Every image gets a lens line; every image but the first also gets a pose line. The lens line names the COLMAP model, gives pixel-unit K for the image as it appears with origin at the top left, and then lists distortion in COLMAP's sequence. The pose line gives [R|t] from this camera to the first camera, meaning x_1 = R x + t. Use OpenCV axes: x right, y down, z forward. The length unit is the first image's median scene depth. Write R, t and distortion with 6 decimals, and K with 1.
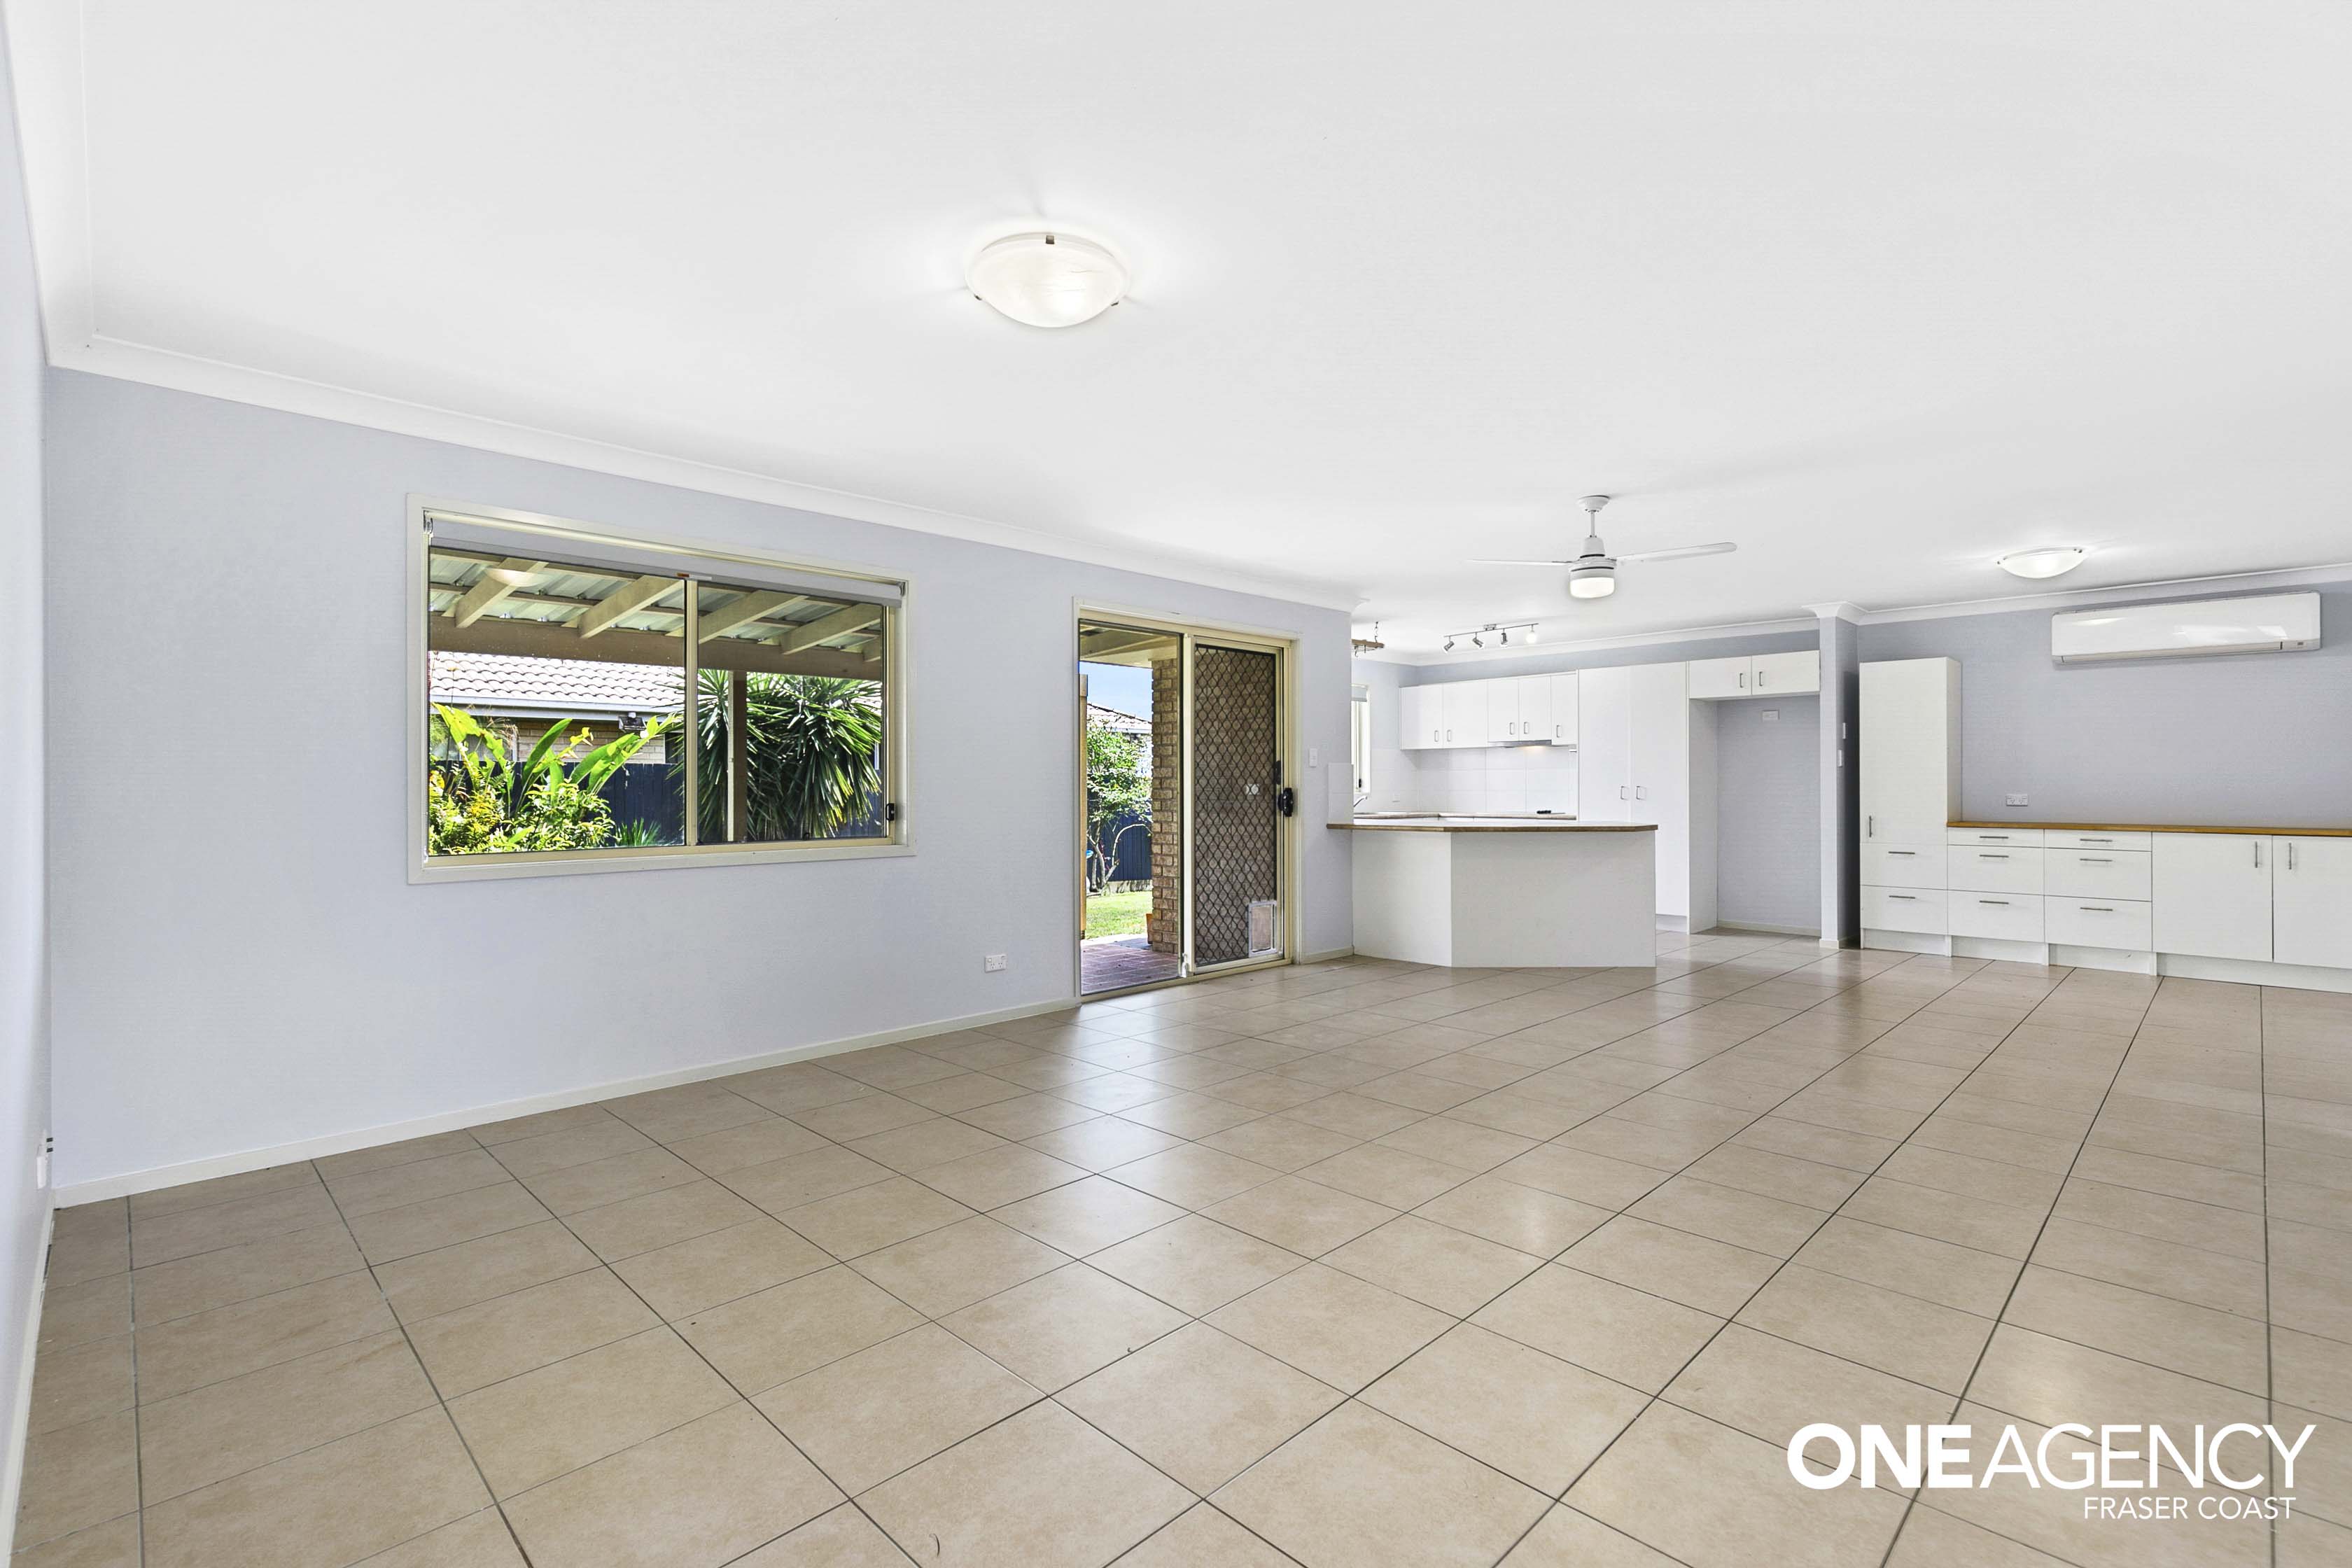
lens RADIAL K [[1066.0, 0, 1176.0], [0, 1066.0, 784.0], [0, 0, 1]] dist [0.001002, 0.000153]
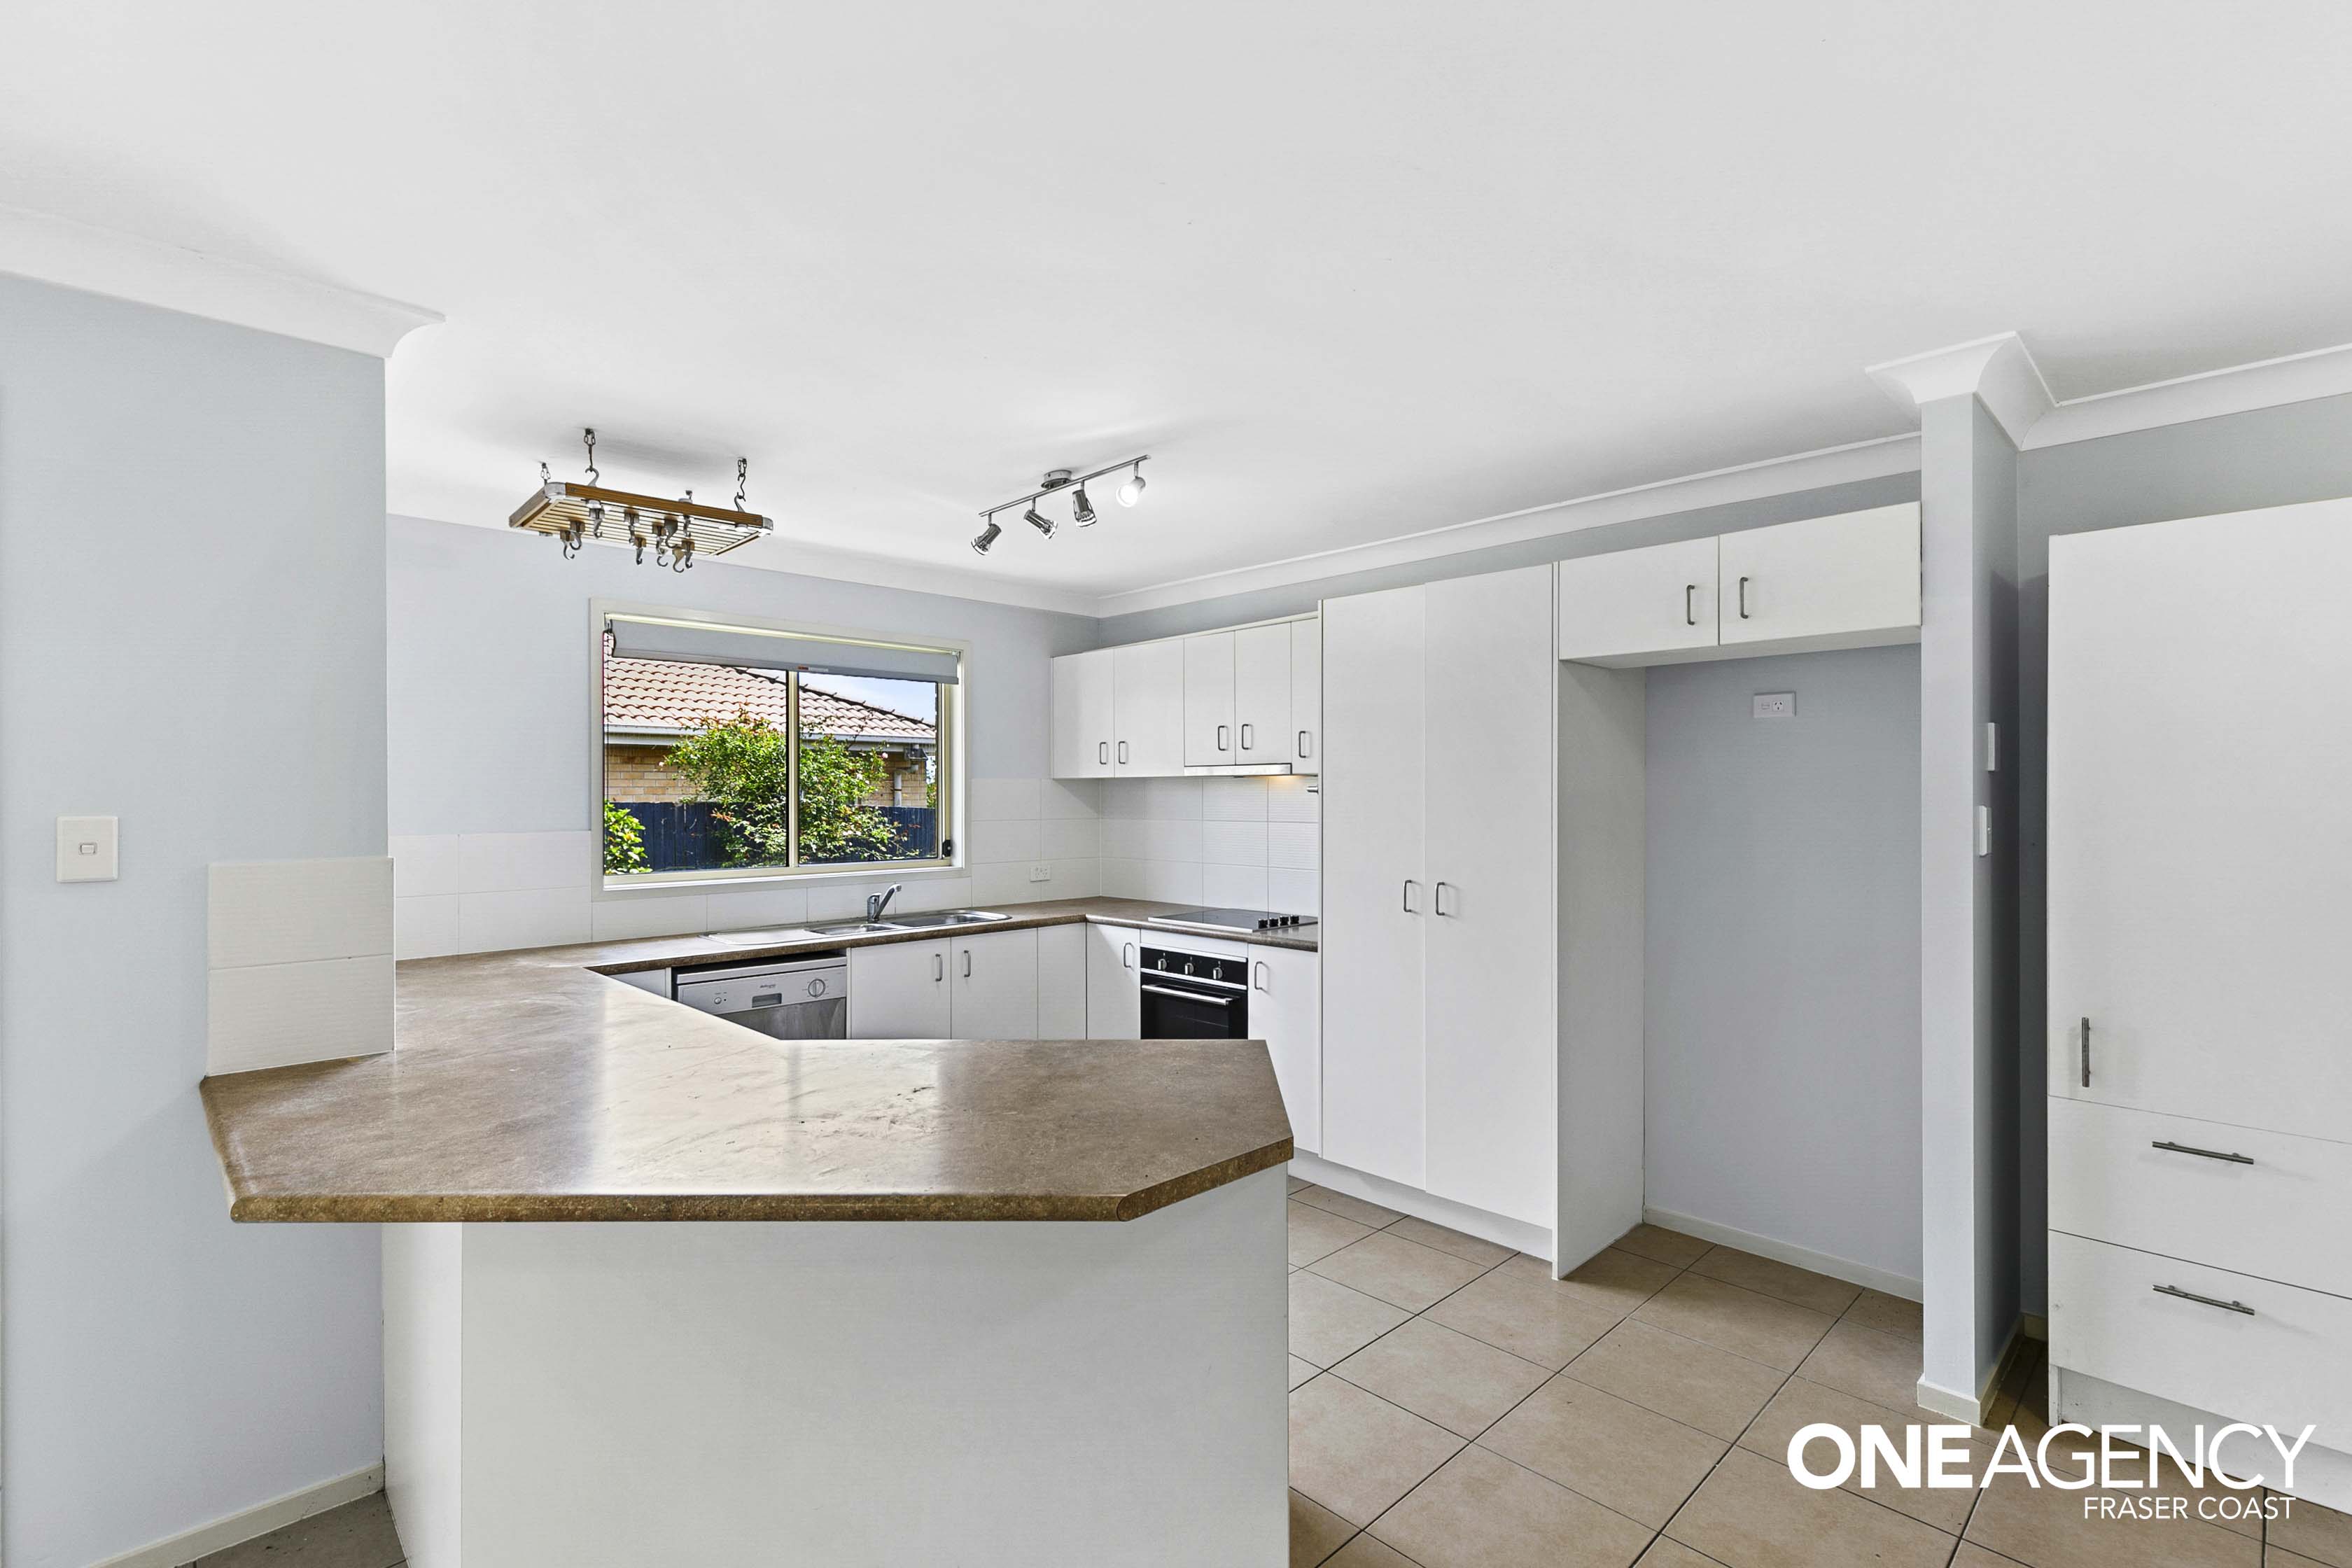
lens RADIAL K [[1077.9, 0, 1180.8], [0, 1077.9, 795.0], [0, 0, 1]] dist [0.000405, -0.000054]
pose [[0.999960, 0.000591, -0.008877, 0.353646], [-0.000573, 0.999998, 0.002111, -0.033098], [0.008878, -0.002106, 0.999958, 0.621360]]
